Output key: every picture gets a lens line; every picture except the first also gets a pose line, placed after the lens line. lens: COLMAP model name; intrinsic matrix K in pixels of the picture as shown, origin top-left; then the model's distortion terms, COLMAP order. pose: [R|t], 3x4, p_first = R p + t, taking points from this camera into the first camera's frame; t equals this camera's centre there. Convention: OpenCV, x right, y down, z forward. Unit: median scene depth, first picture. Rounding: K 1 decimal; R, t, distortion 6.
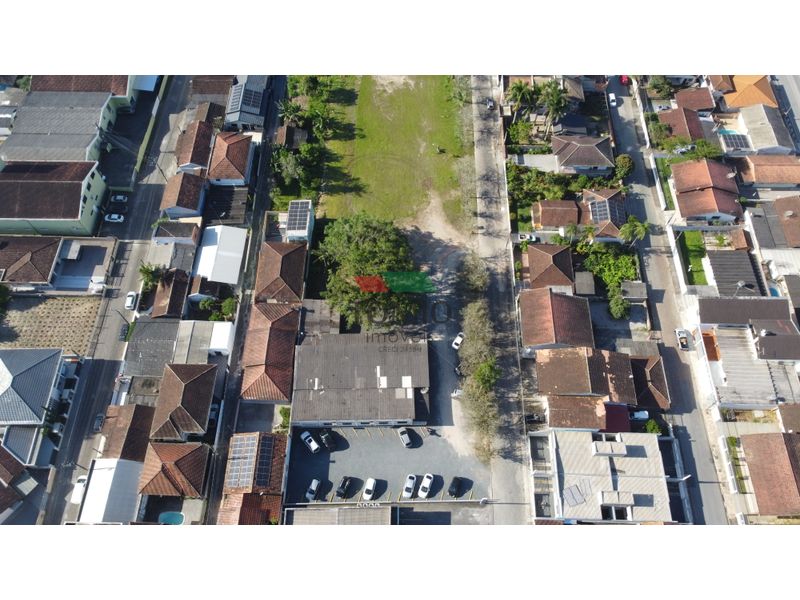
lens RADIAL K [[603.2, 0, 400.0], [0, 603.2, 300.0], [0, 0, 1]] dist [0.009539, -0.005402]
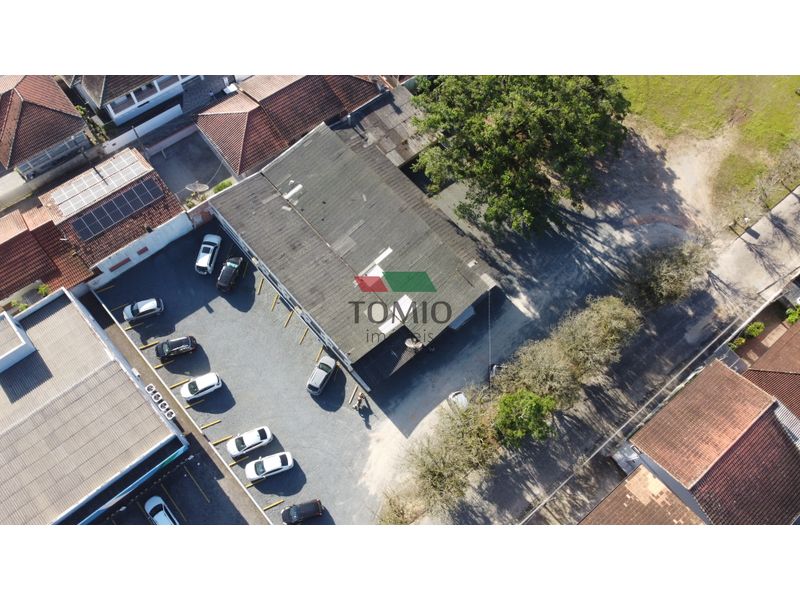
lens RADIAL K [[615.5, 0, 400.0], [0, 615.5, 300.0], [0, 0, 1]] dist [-0.002412, 0.002896]
pose [[0.650561, 0.712246, -0.263584, 0.138818], [-0.692756, 0.698767, 0.178366, 0.040066], [0.311224, 0.066562, 0.948003, 0.496471]]
